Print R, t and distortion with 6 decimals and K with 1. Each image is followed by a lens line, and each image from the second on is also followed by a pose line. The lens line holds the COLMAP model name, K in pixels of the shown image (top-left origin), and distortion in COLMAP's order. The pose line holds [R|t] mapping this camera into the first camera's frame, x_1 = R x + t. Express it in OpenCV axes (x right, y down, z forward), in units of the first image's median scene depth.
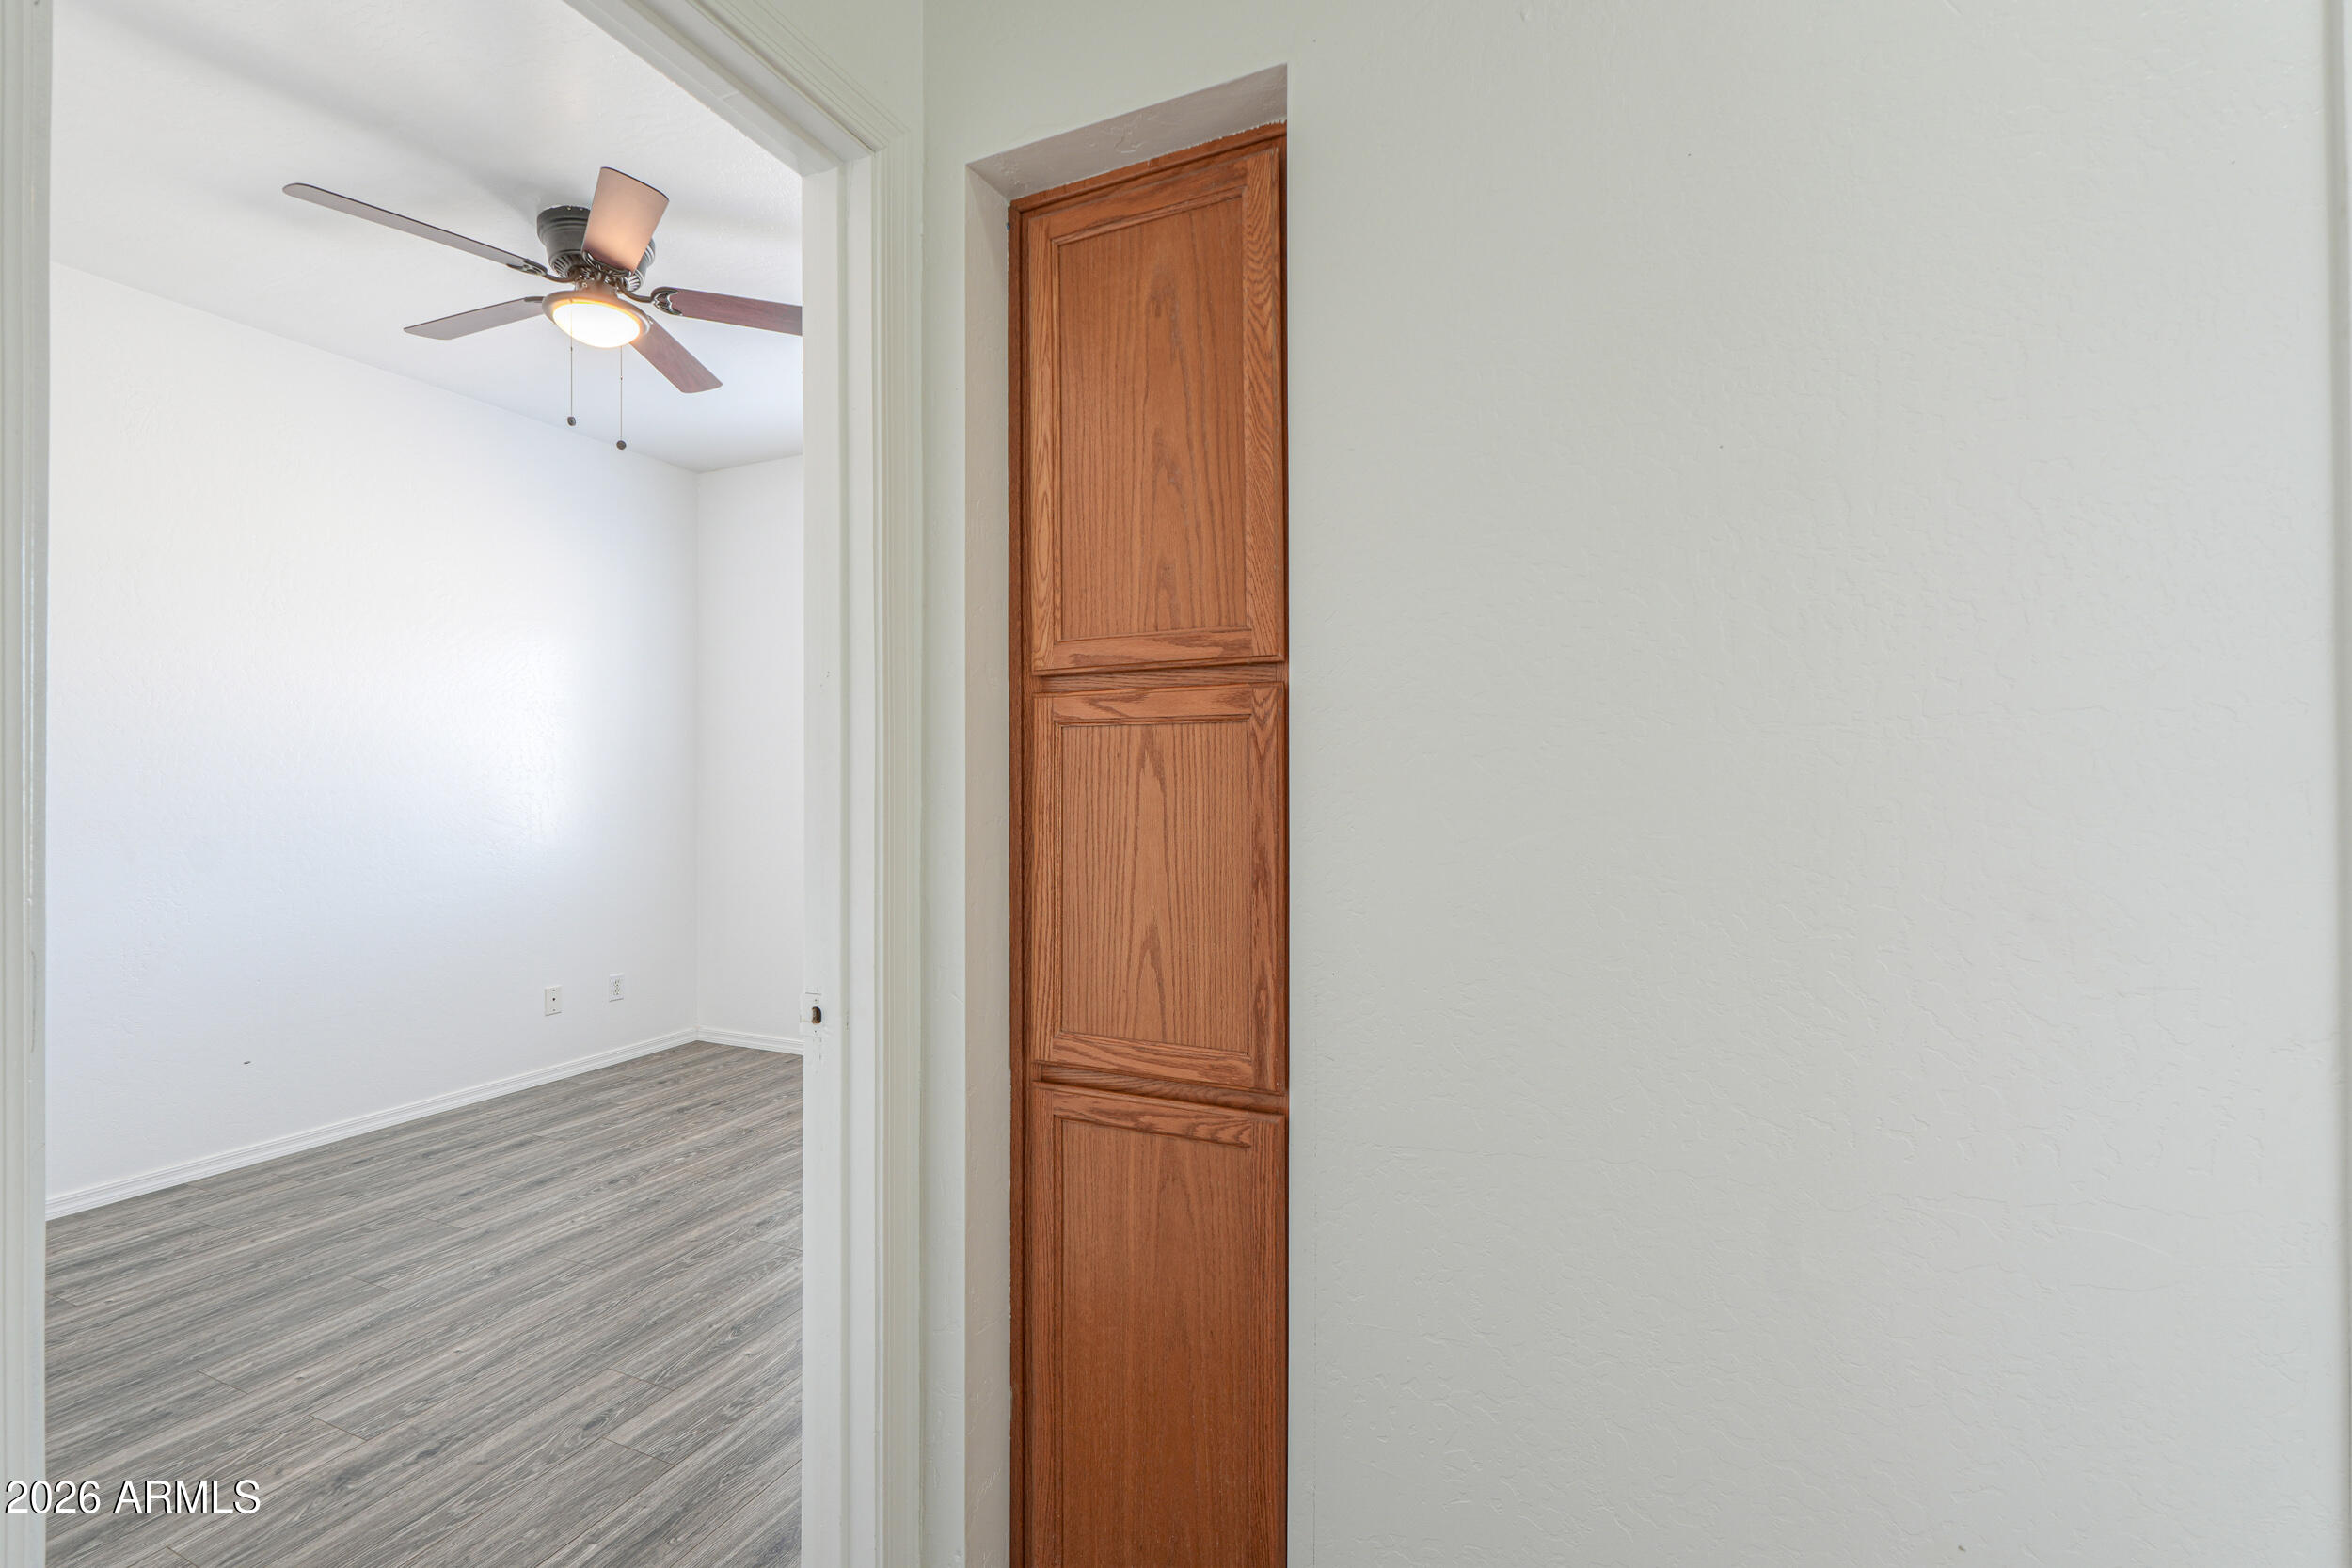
lens RADIAL K [[1033.8, 0, 1176.0], [0, 1033.8, 772.7], [0, 0, 1]] dist [-0.000305, 0.000367]
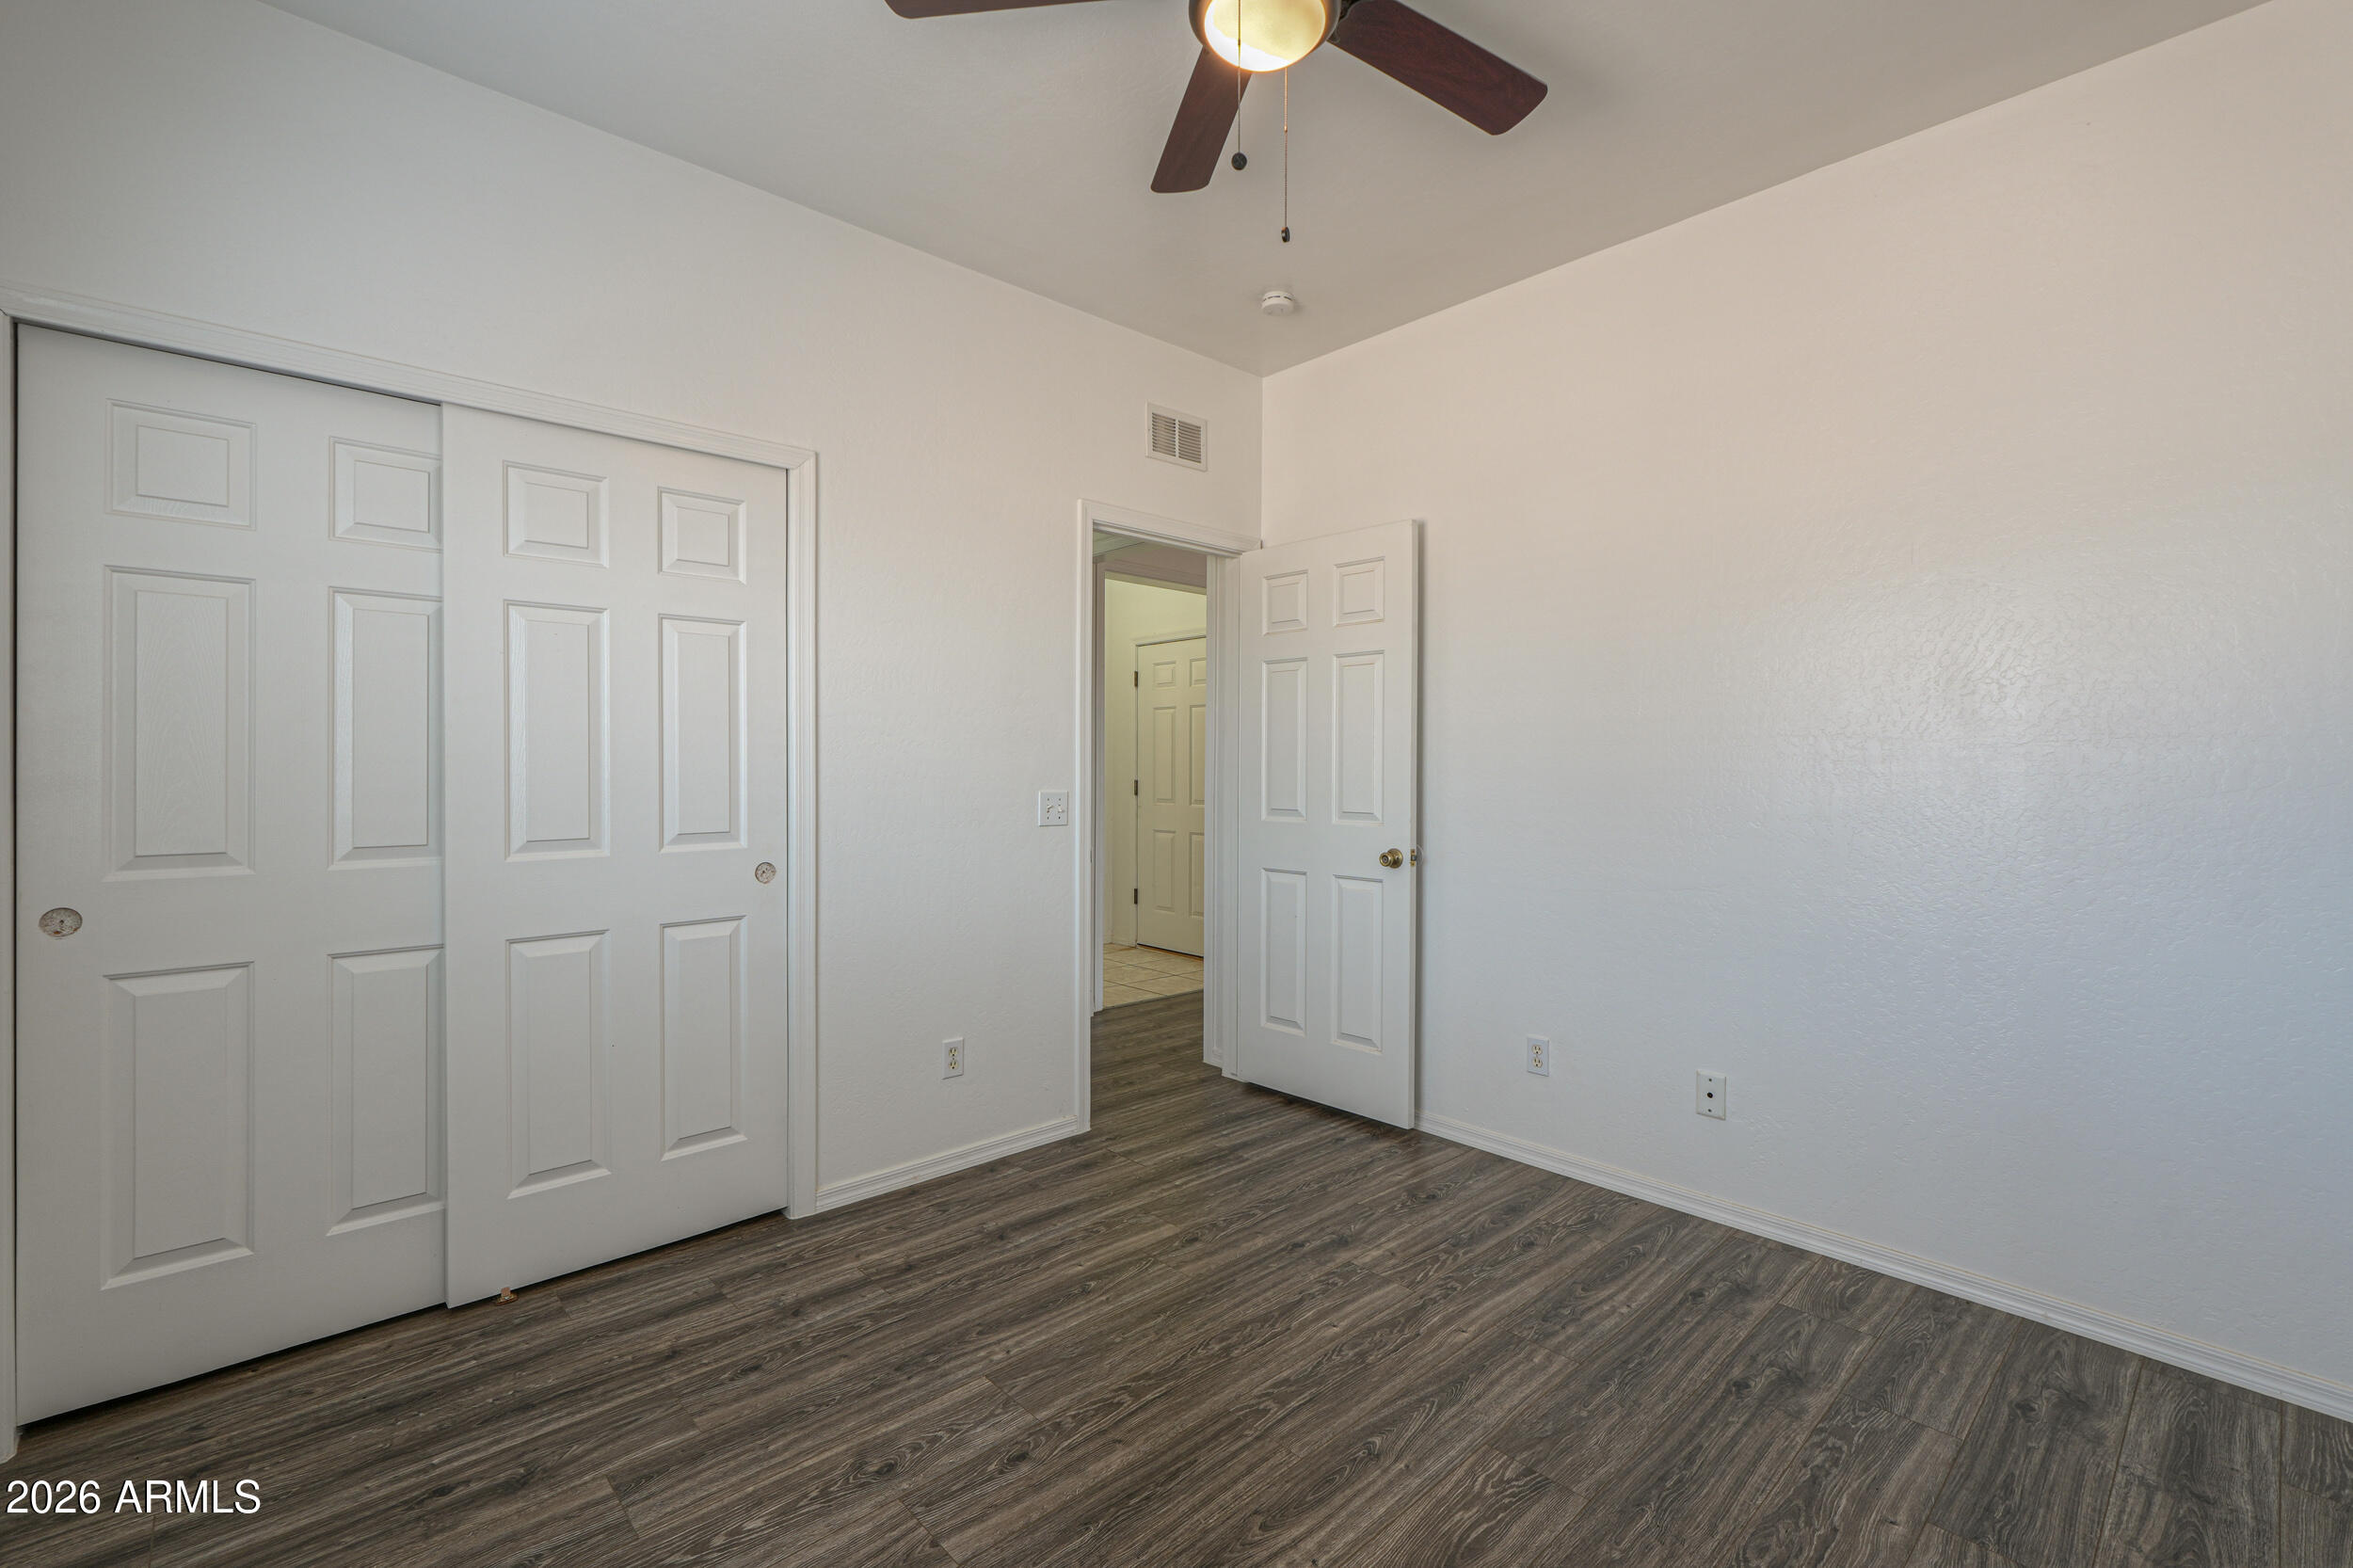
lens RADIAL K [[1034.3, 0, 1169.9], [0, 1034.3, 774.7], [0, 0, 1]] dist [-0.000305, 0.000367]
pose [[-0.917965, -0.004942, 0.396630, -0.711193], [-0.004631, 0.999988, 0.001743, 0.016212], [-0.396634, -0.000237, -0.917977, 1.497095]]
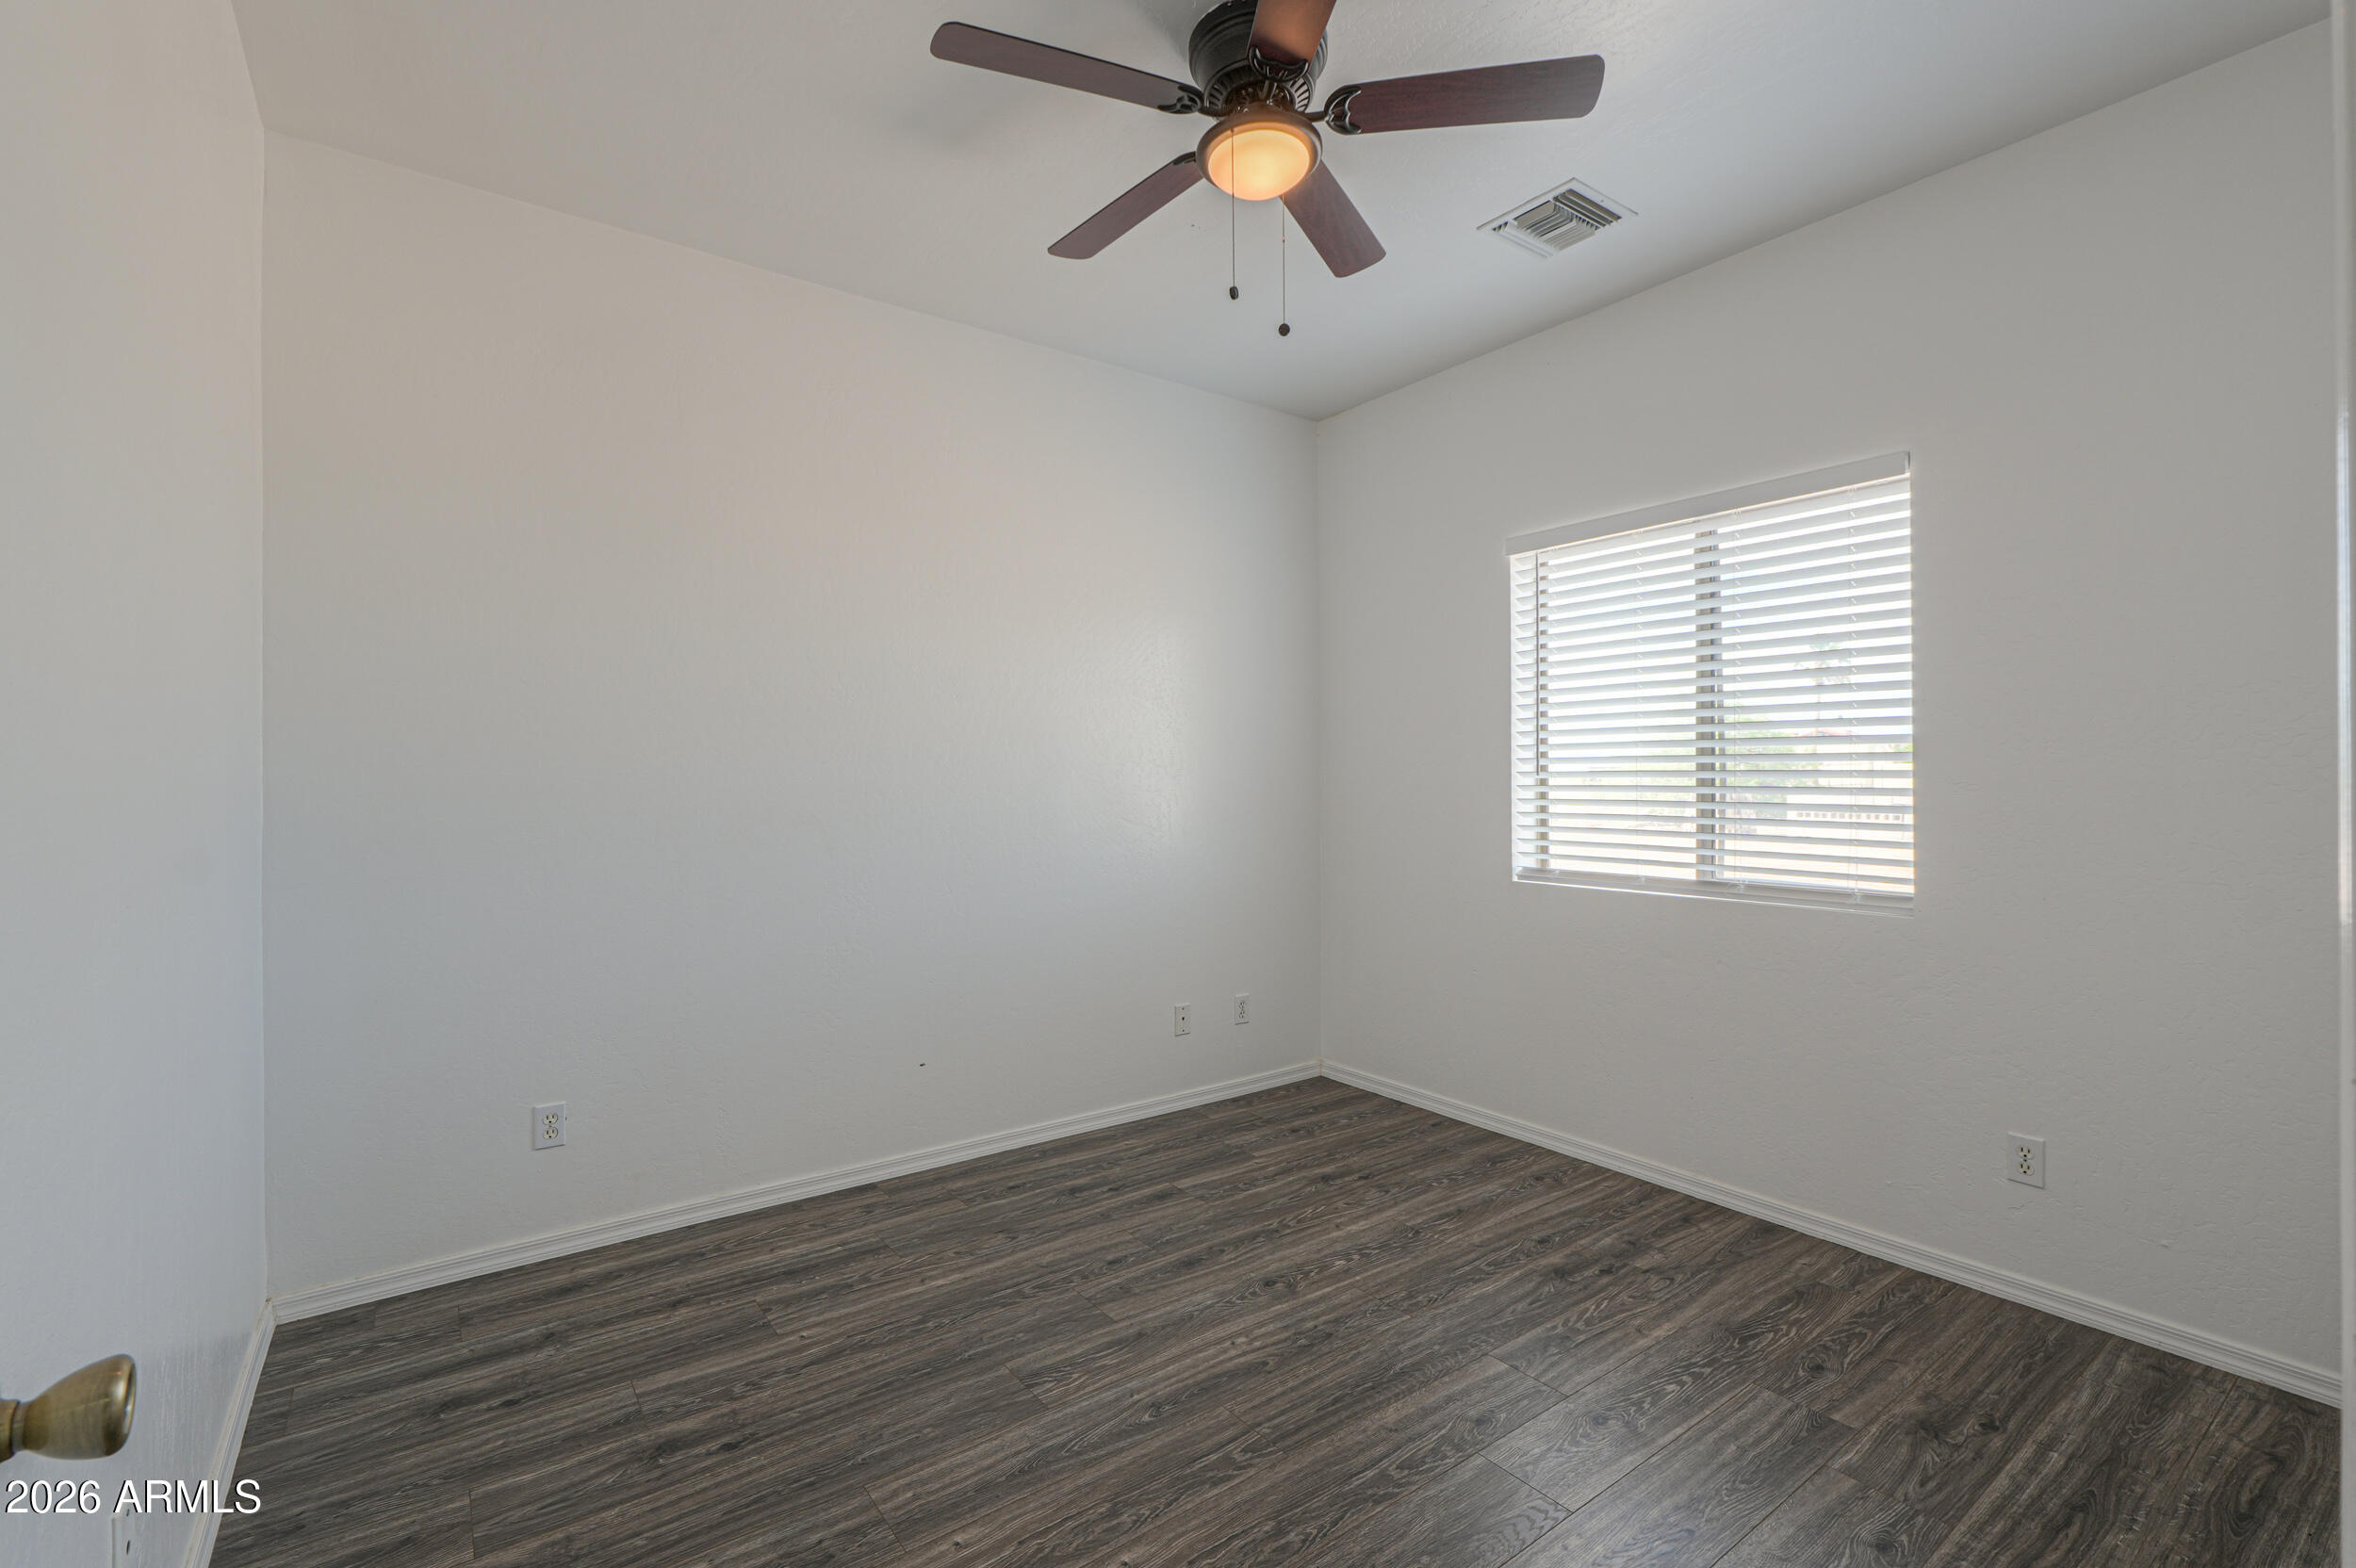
lens RADIAL K [[1035.6, 0, 1164.6], [0, 1035.6, 799.8], [0, 0, 1]] dist [-0.000305, 0.000367]
pose [[0.867867, 0.011711, -0.496659, -0.238754], [0.003633, 0.999546, 0.029916, 0.001219], [0.496783, -0.027768, 0.867430, 0.300300]]
